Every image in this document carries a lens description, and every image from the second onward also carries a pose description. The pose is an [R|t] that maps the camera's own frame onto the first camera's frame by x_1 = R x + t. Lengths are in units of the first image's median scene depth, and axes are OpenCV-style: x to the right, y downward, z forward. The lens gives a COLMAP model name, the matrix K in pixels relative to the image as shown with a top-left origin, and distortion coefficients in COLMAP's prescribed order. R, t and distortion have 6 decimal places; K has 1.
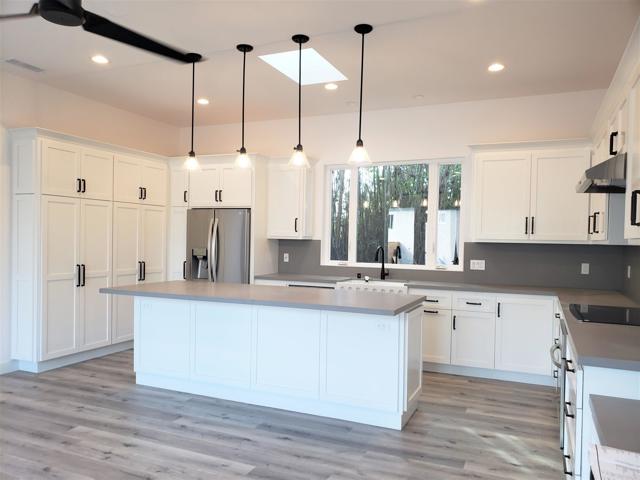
lens RADIAL K [[502.0, 0, 317.9], [0, 502.0, 240.7], [0, 0, 1]] dist [-0.008052, 0.026211]
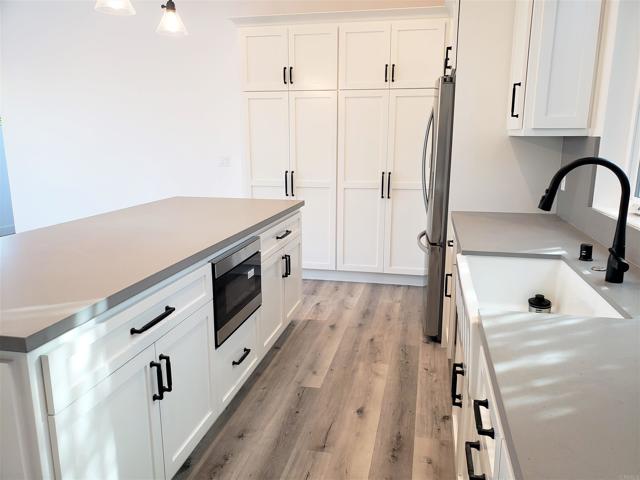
lens RADIAL K [[502.0, 0, 322.7], [0, 502.0, 244.6], [0, 0, 1]] dist [-0.008052, 0.026211]
pose [[0.213865, 0.188029, -0.958596, 0.355601], [-0.002041, 0.981384, 0.192044, 0.006004], [0.976861, -0.039115, 0.210268, 0.778235]]
